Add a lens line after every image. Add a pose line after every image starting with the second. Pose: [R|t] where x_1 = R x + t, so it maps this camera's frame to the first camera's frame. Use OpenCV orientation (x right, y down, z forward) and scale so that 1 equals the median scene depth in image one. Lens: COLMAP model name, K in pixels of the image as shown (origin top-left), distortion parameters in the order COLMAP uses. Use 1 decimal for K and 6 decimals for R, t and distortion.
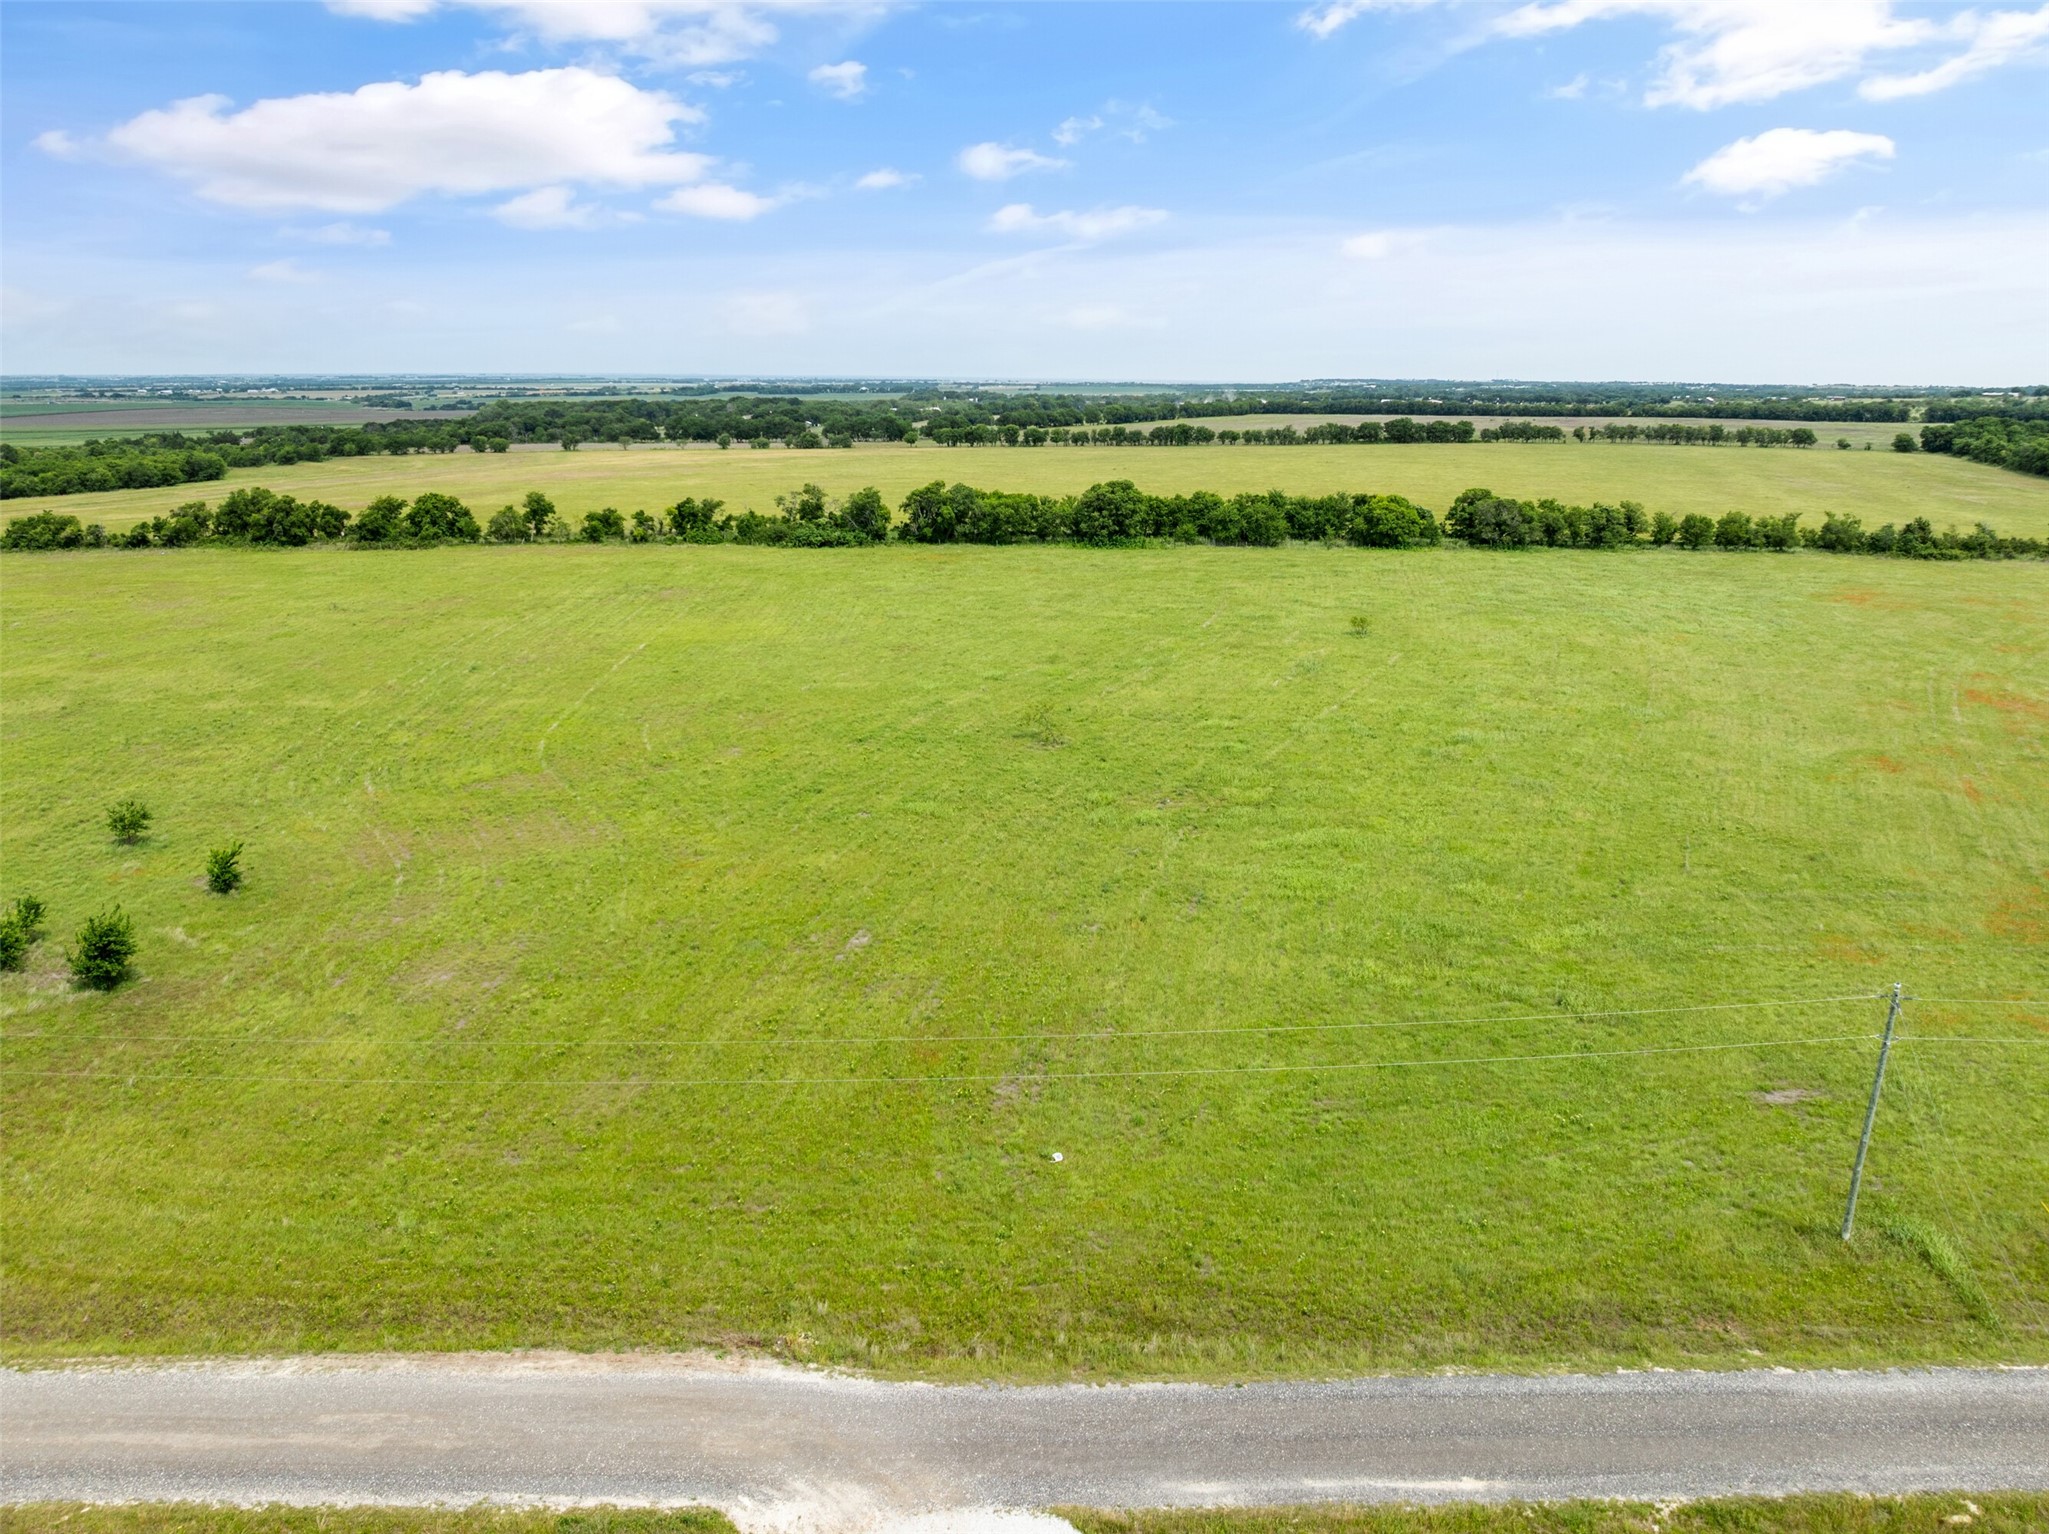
lens RADIAL K [[1440.4, 0, 1031.6], [0, 1440.4, 762.5], [0, 0, 1]] dist [-0.038514, 0.001338]
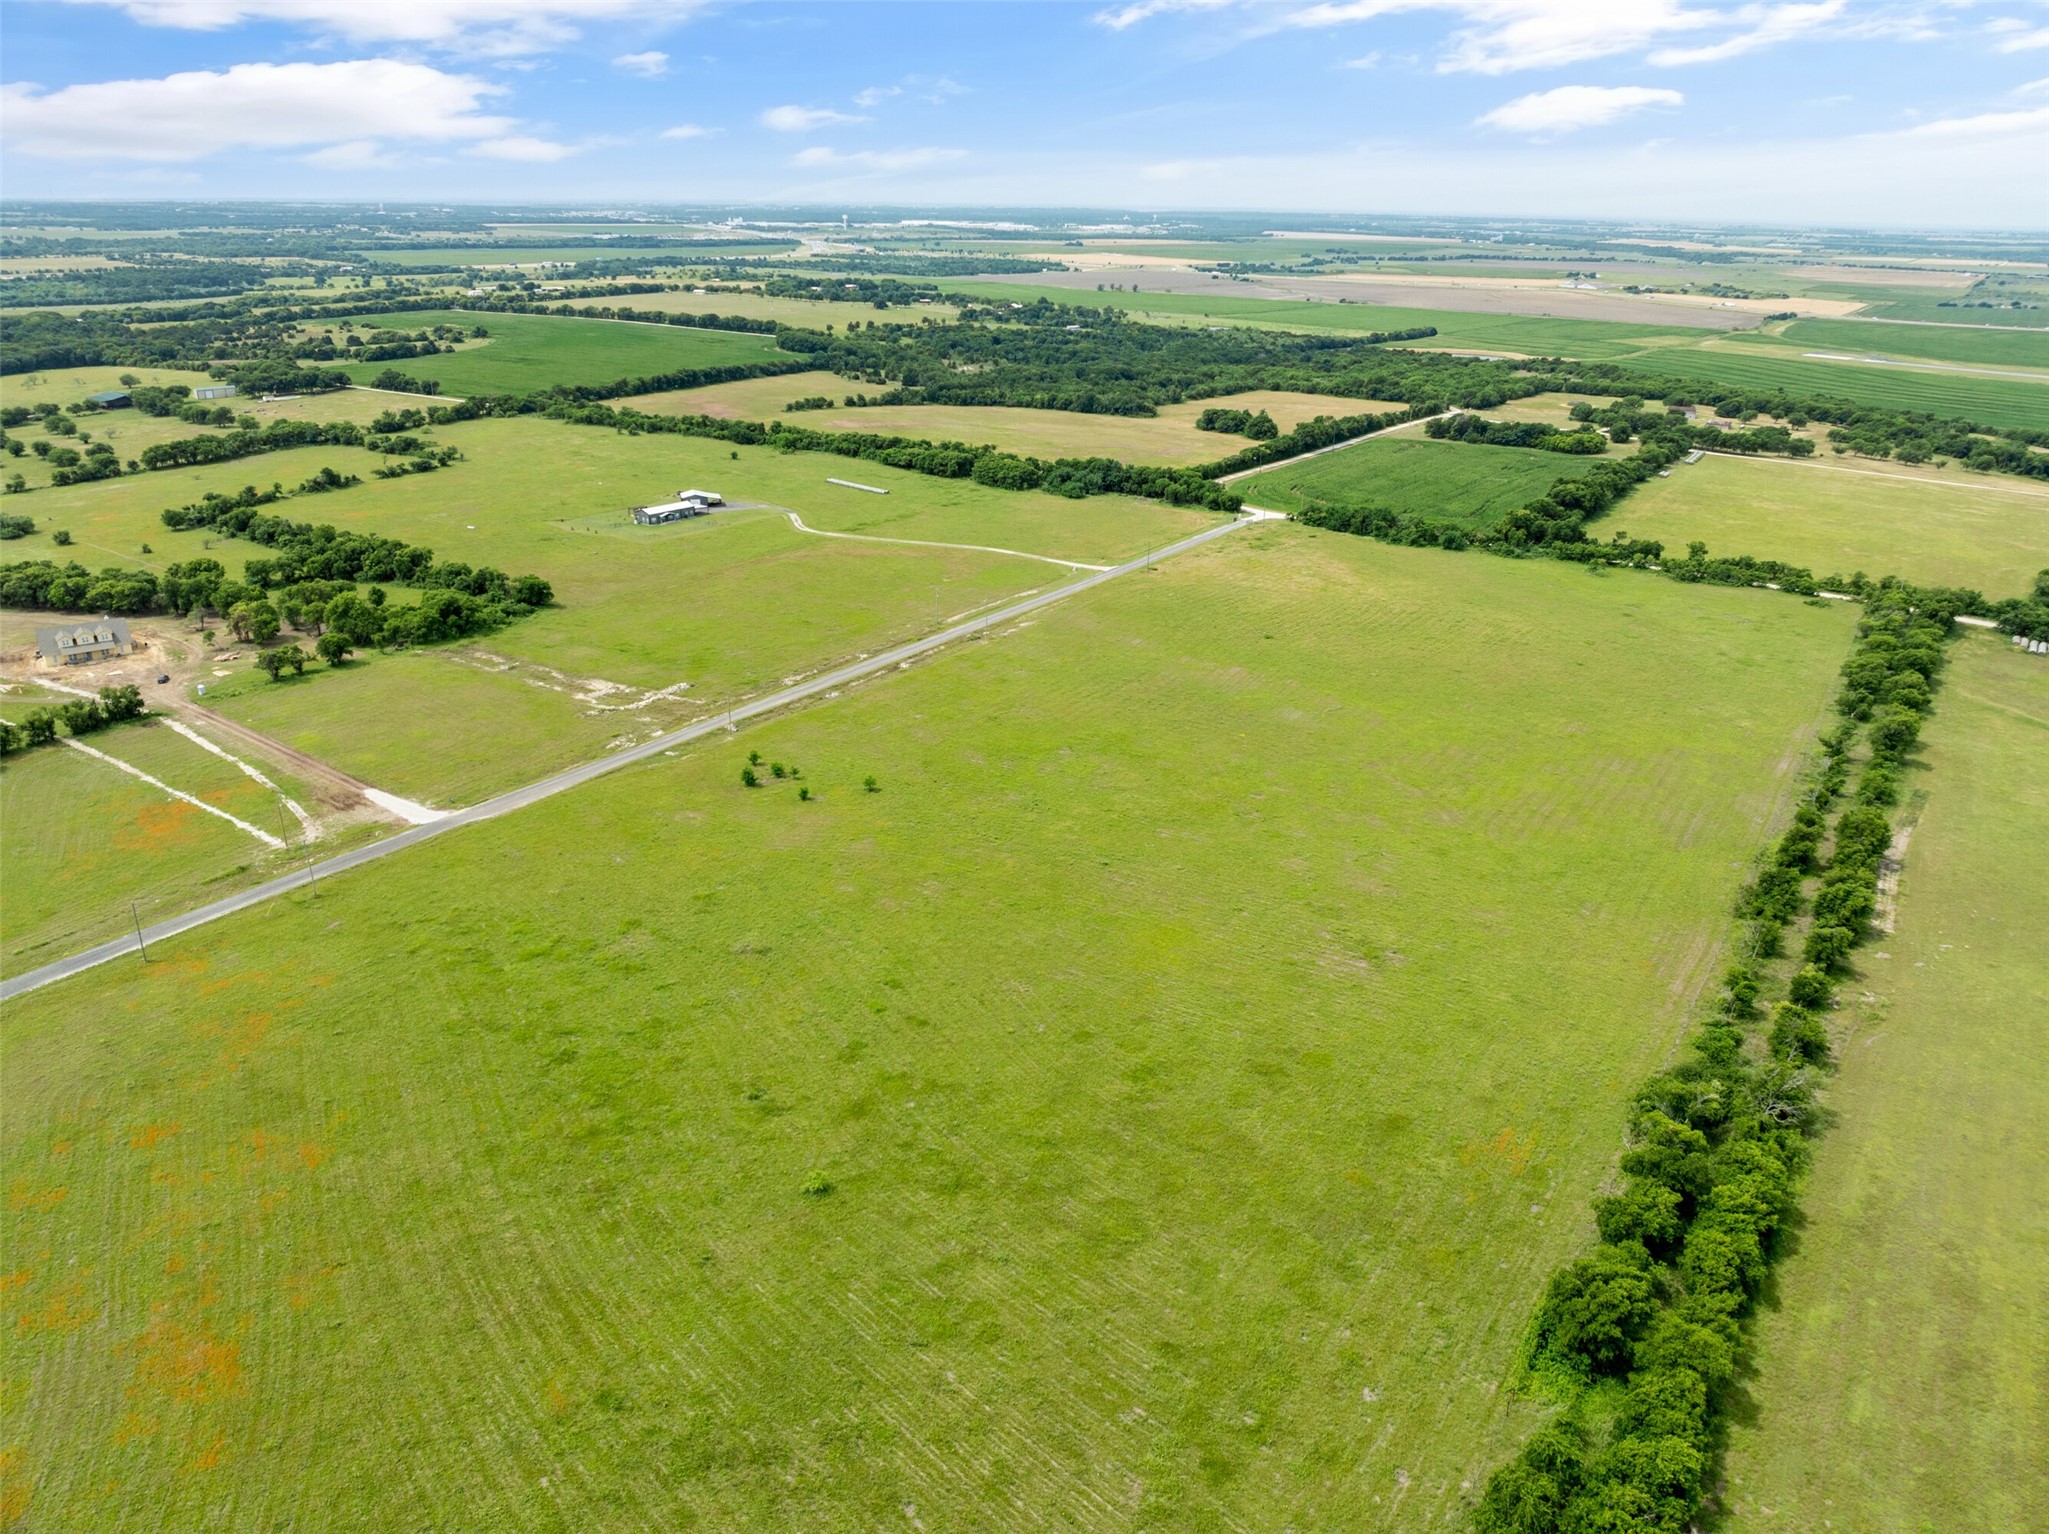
lens RADIAL K [[1474.7, 0, 1041.2], [0, 1474.7, 653.3], [0, 0, 1]] dist [-0.005292, -0.086281]
pose [[-0.565941, 0.224451, -0.793304, 1.564292], [-0.236302, 0.877696, 0.416906, -1.585621], [0.789855, 0.423404, -0.443686, 2.568505]]
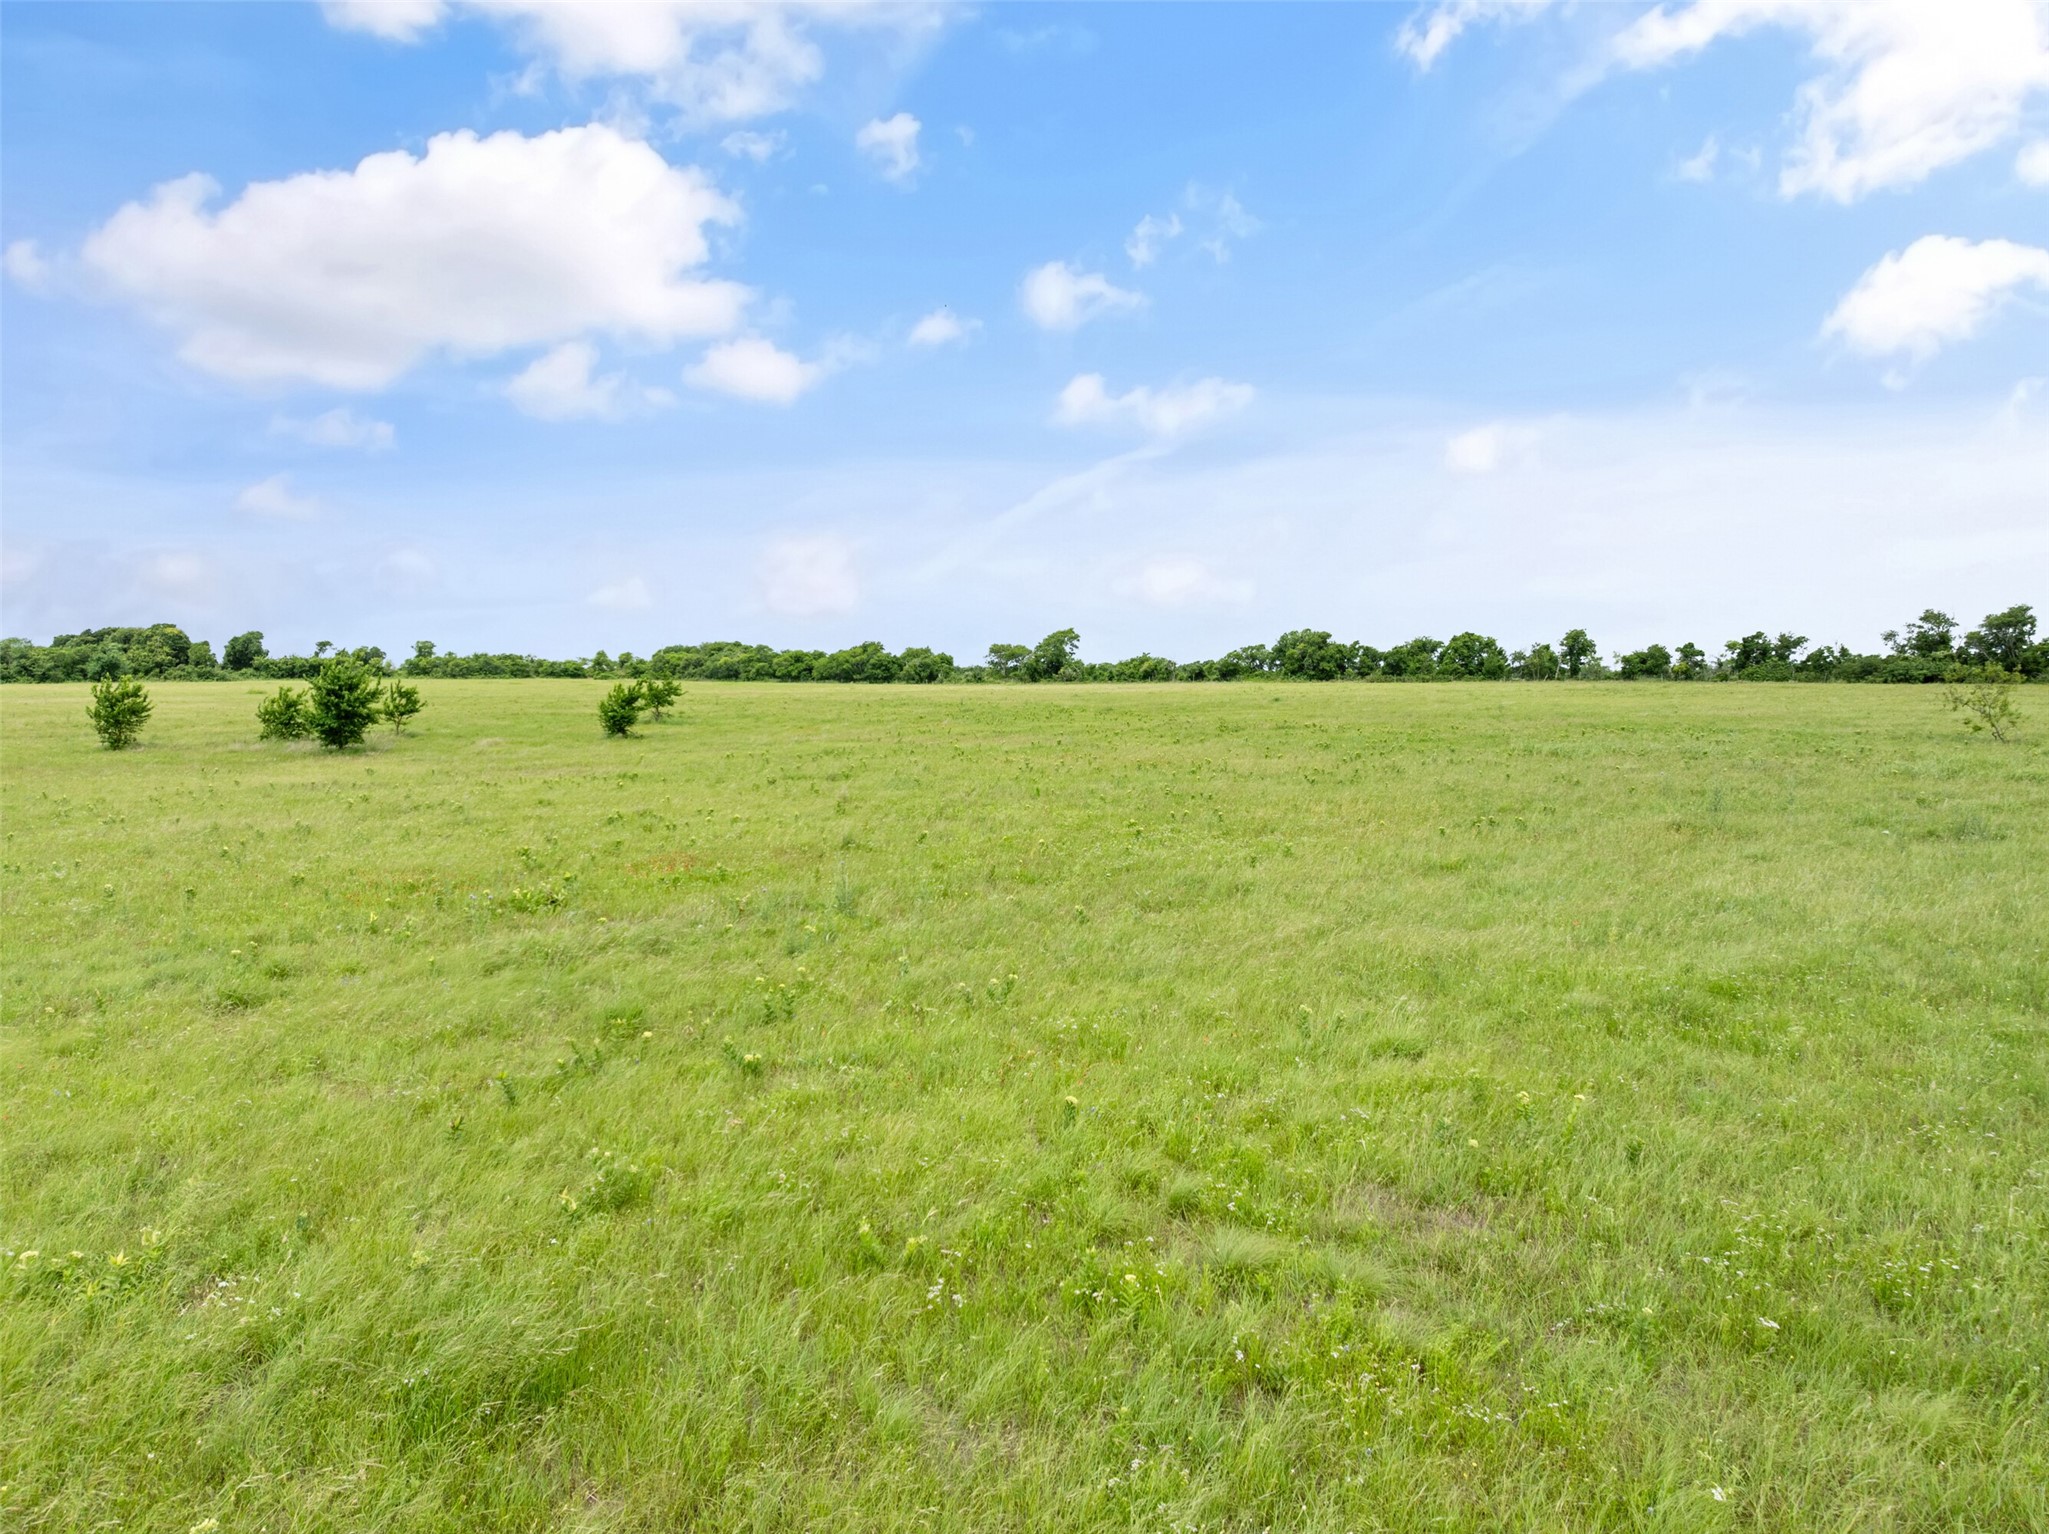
lens RADIAL K [[1440.4, 0, 1031.6], [0, 1440.4, 762.5], [0, 0, 1]] dist [-0.038514, 0.001338]
pose [[0.672486, 0.042403, -0.738894, 0.196318], [-0.191645, 0.974283, -0.118509, 0.146279], [0.714867, 0.221300, 0.663318, 0.581952]]
